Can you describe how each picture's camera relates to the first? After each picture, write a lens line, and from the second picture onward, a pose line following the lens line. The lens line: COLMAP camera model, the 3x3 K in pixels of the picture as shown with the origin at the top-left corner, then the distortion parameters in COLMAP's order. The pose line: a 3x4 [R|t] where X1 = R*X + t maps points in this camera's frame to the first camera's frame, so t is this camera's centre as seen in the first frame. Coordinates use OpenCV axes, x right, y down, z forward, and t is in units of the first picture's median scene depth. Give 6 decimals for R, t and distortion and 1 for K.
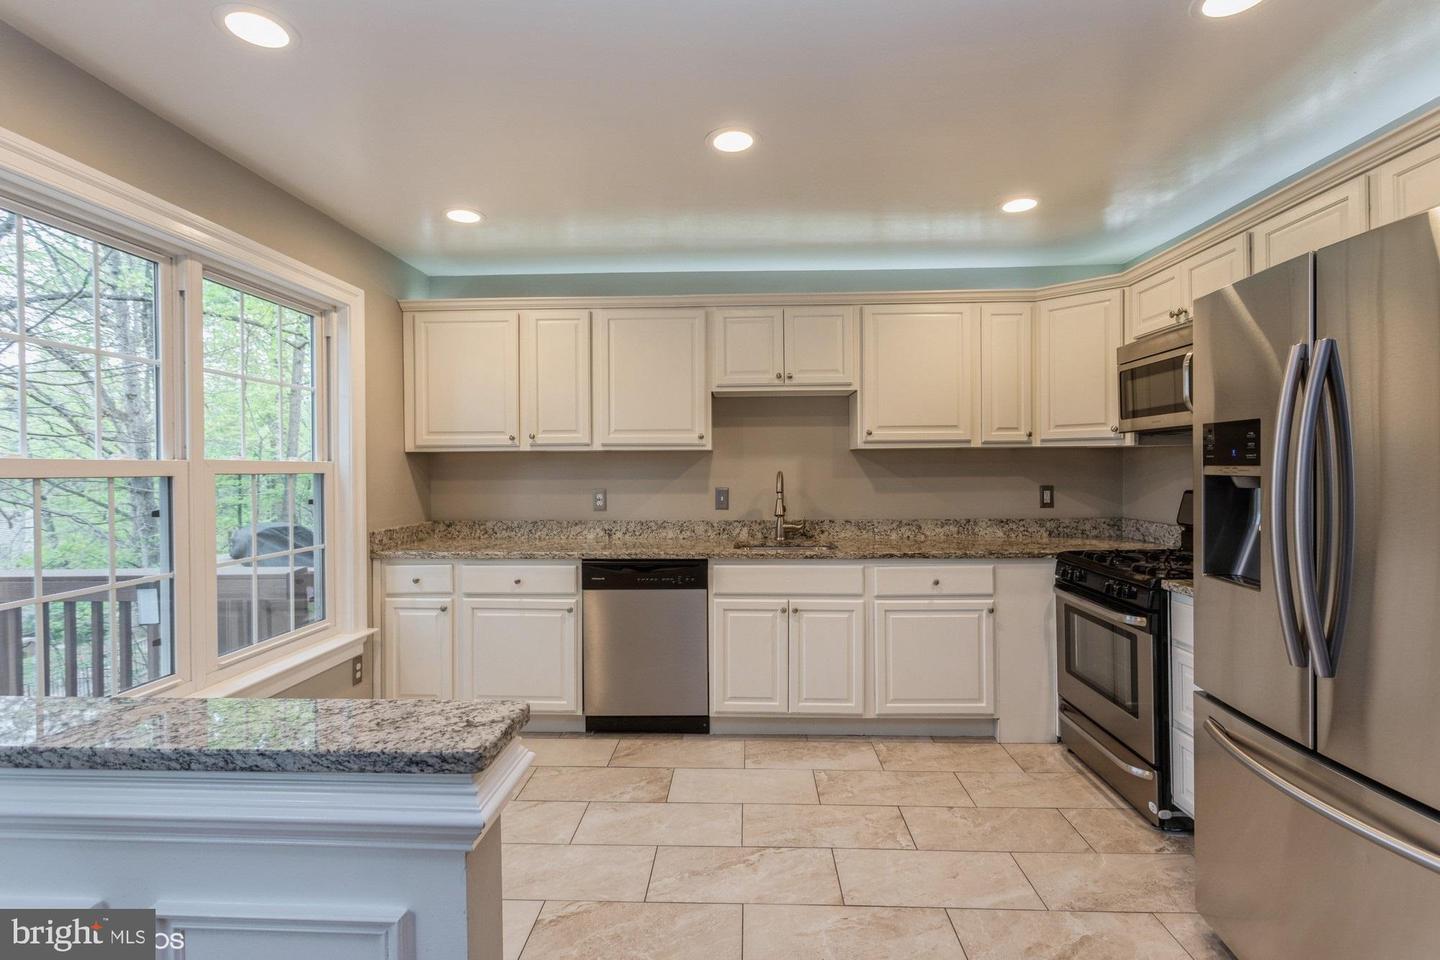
lens RADIAL K [[682.1, 0, 717.6], [0, 682.1, 474.2], [0, 0, 1]] dist [-0.000995, 0.002870]
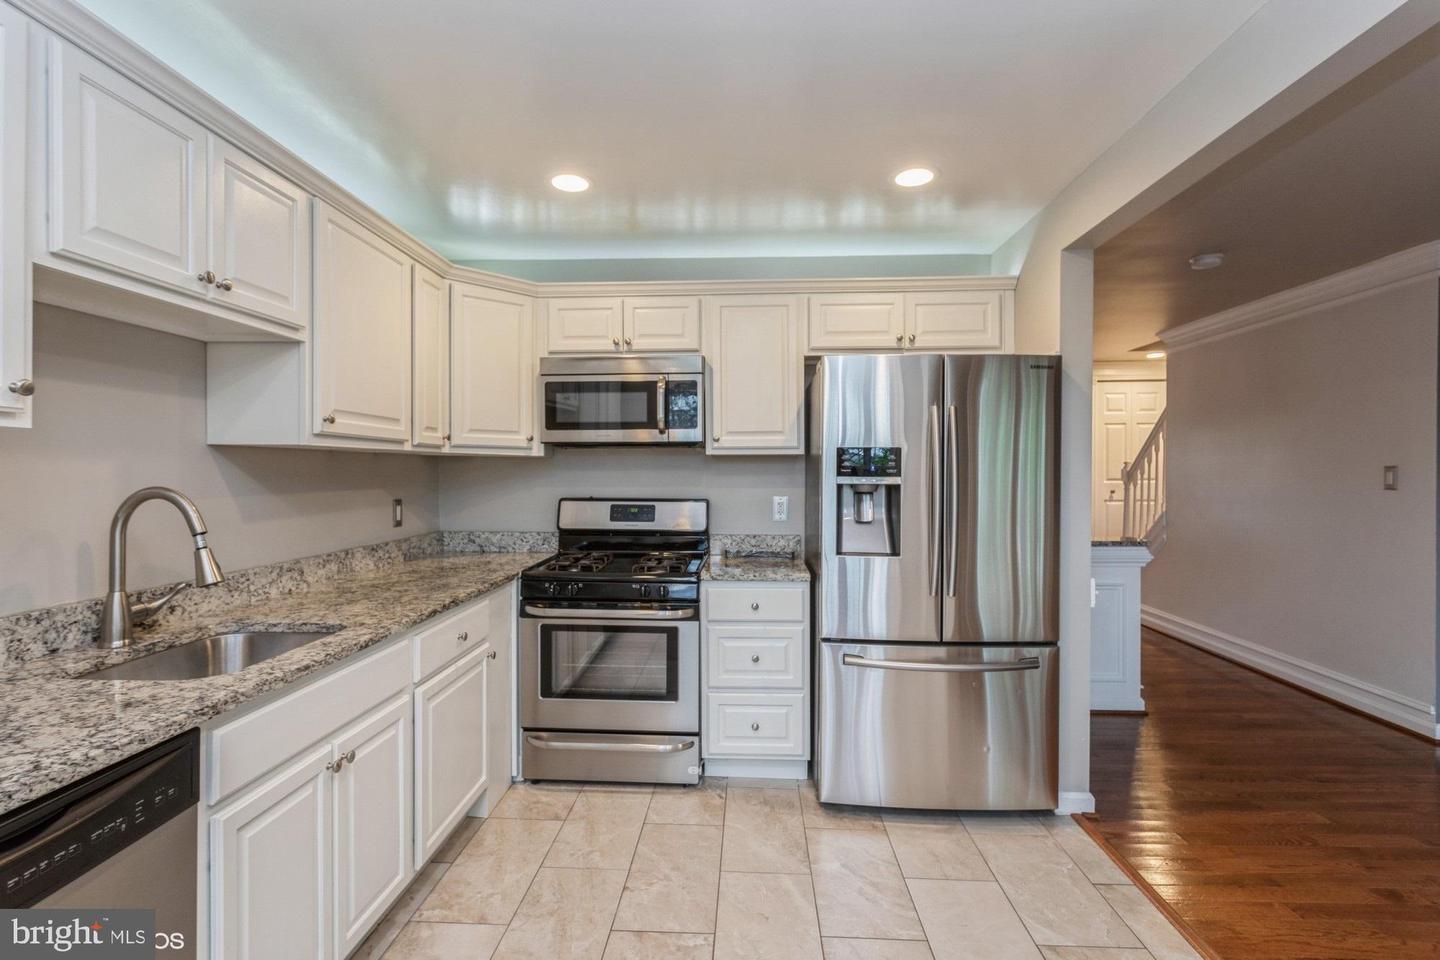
lens RADIAL K [[682.1, 0, 719.2], [0, 682.1, 478.3], [0, 0, 1]] dist [-0.000995, 0.002870]
pose [[0.002247, -0.001932, 0.999996, -0.387343], [0.008627, 0.999961, 0.001913, -0.008261], [-0.999960, 0.008623, 0.002264, 0.700440]]
